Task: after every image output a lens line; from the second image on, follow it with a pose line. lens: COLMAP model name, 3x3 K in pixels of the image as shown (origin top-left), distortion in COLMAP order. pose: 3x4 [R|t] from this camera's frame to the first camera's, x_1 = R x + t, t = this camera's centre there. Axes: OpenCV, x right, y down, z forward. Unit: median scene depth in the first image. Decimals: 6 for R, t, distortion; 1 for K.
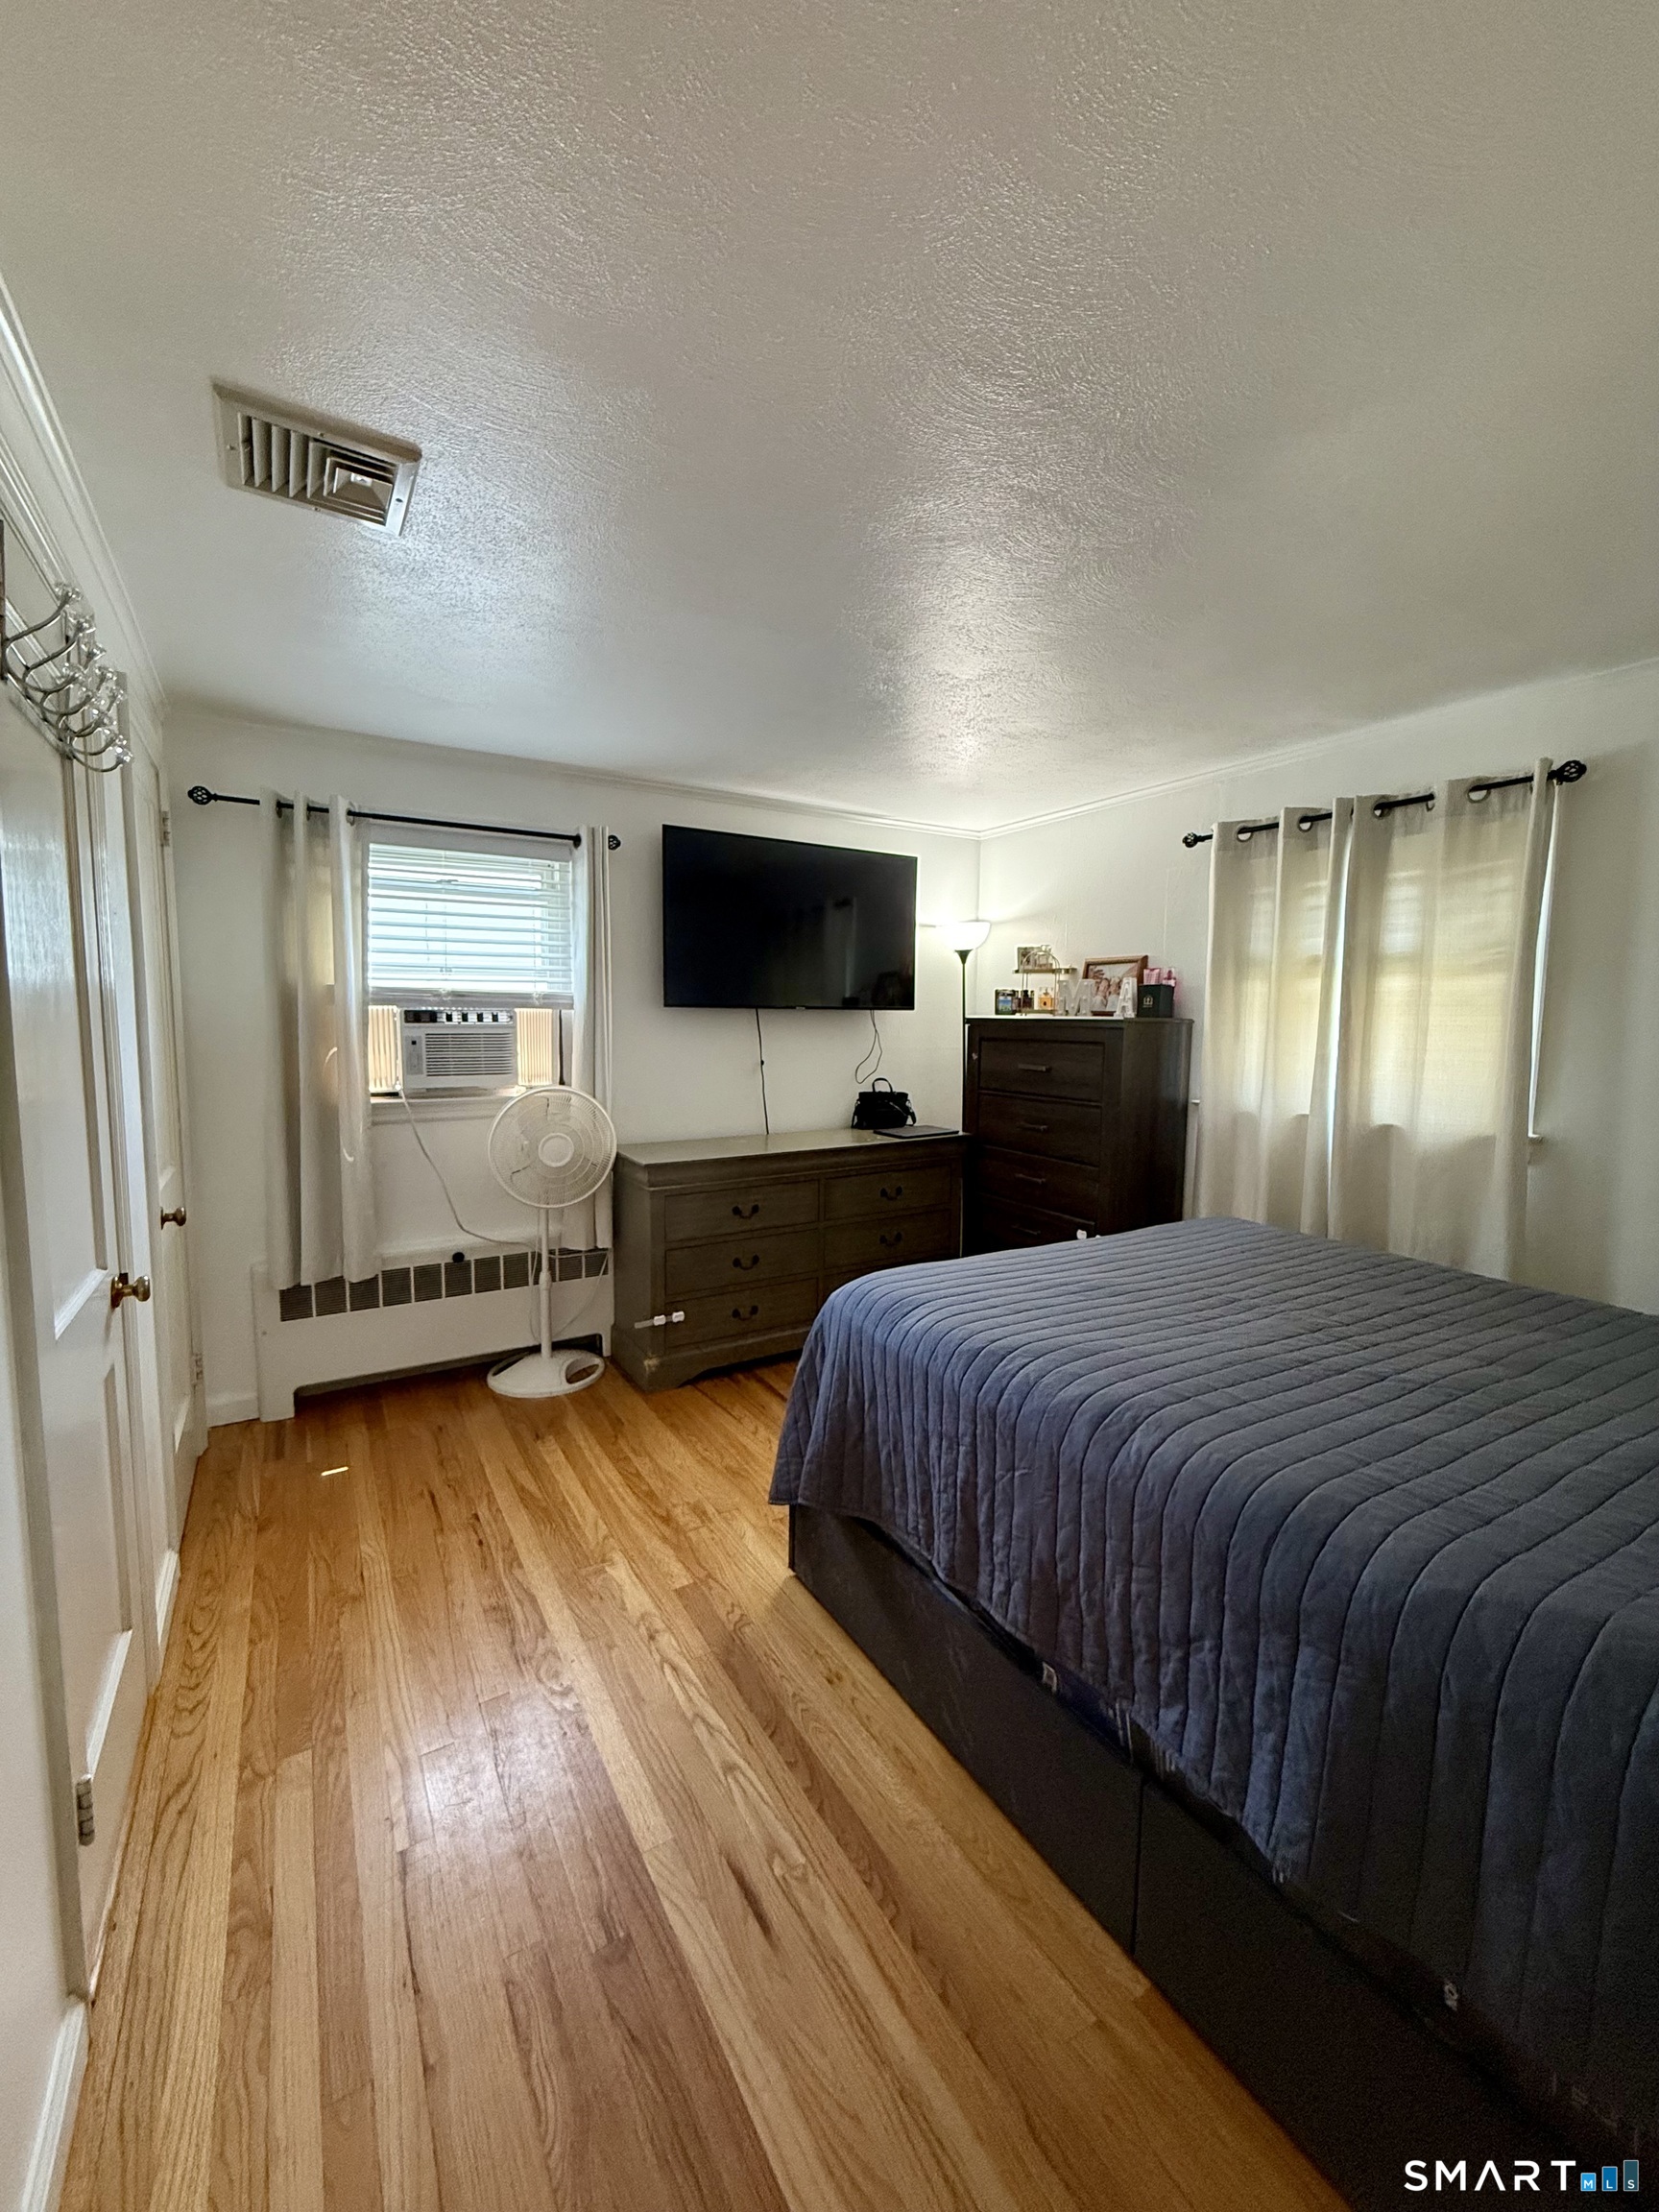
lens RADIAL K [[895.0, 0, 824.2], [0, 895.0, 1104.3], [0, 0, 1]] dist [-0.002232, 0.001062]
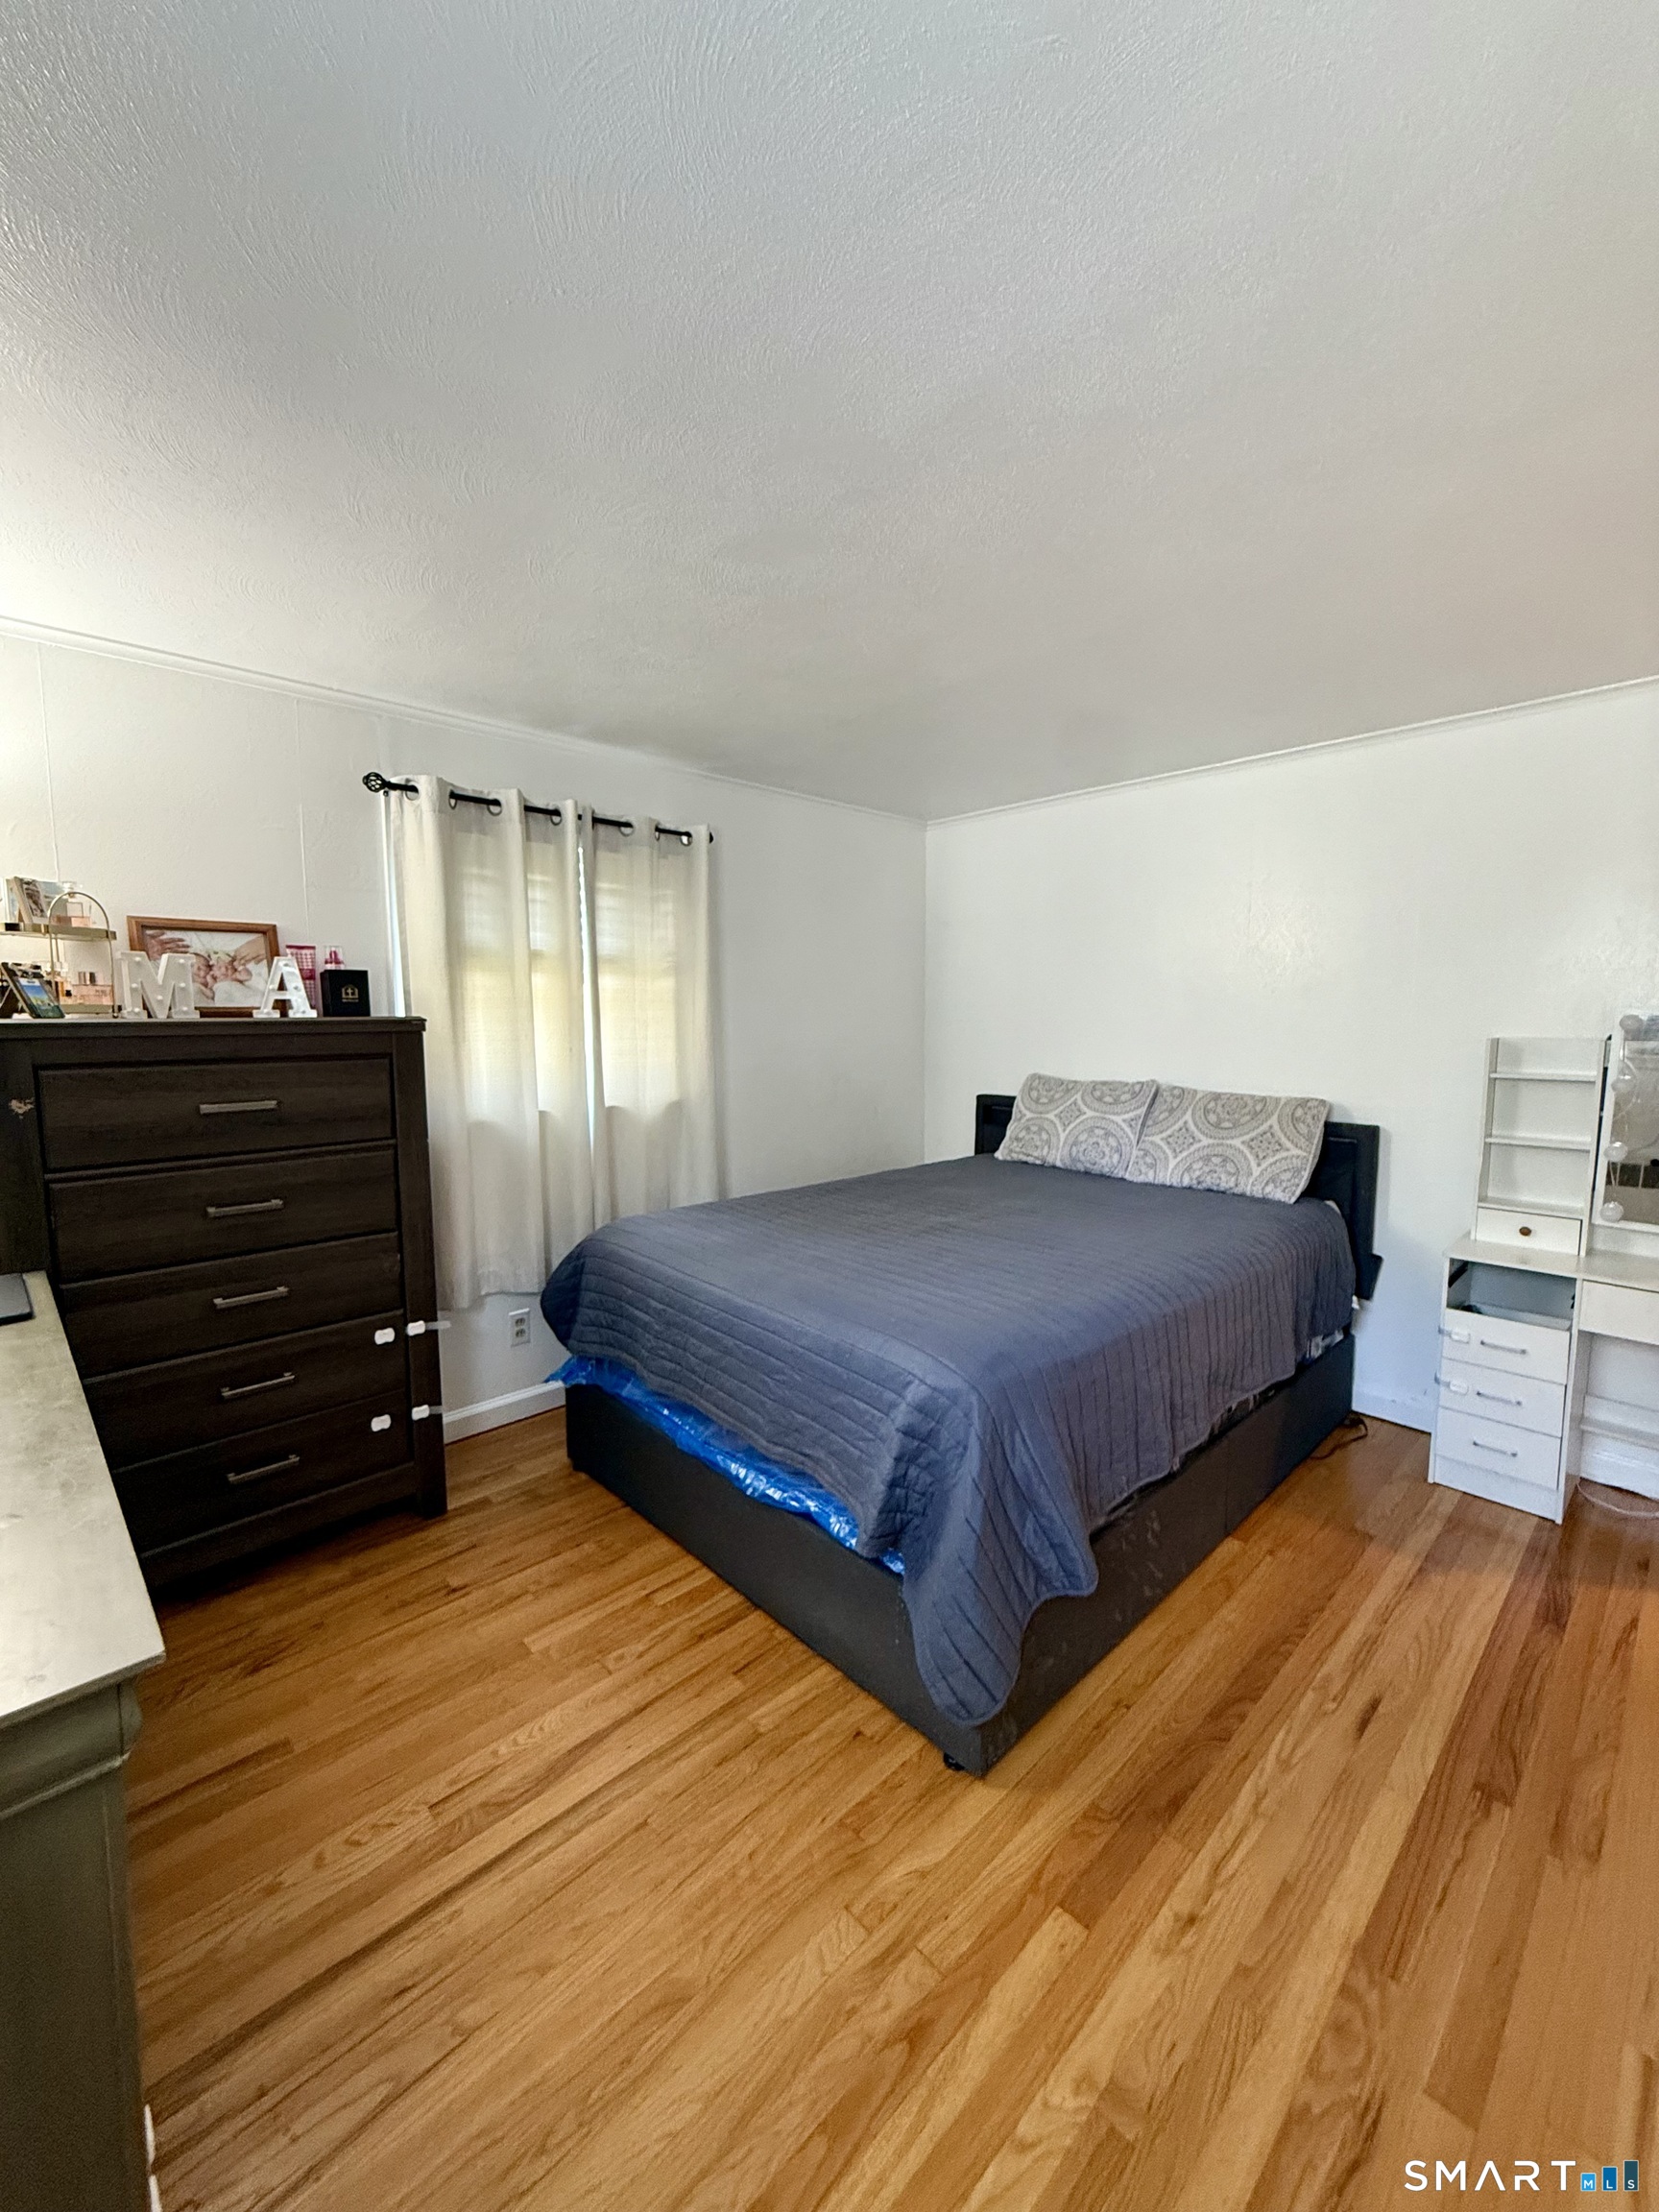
lens RADIAL K [[895.0, 0, 829.4], [0, 895.0, 1102.1], [0, 0, 1]] dist [-0.002232, 0.001062]
pose [[-0.232173, -0.114583, 0.965902, -0.682245], [0.093182, 0.985850, 0.139348, -0.148056], [-0.968201, 0.122357, -0.218210, 1.262344]]
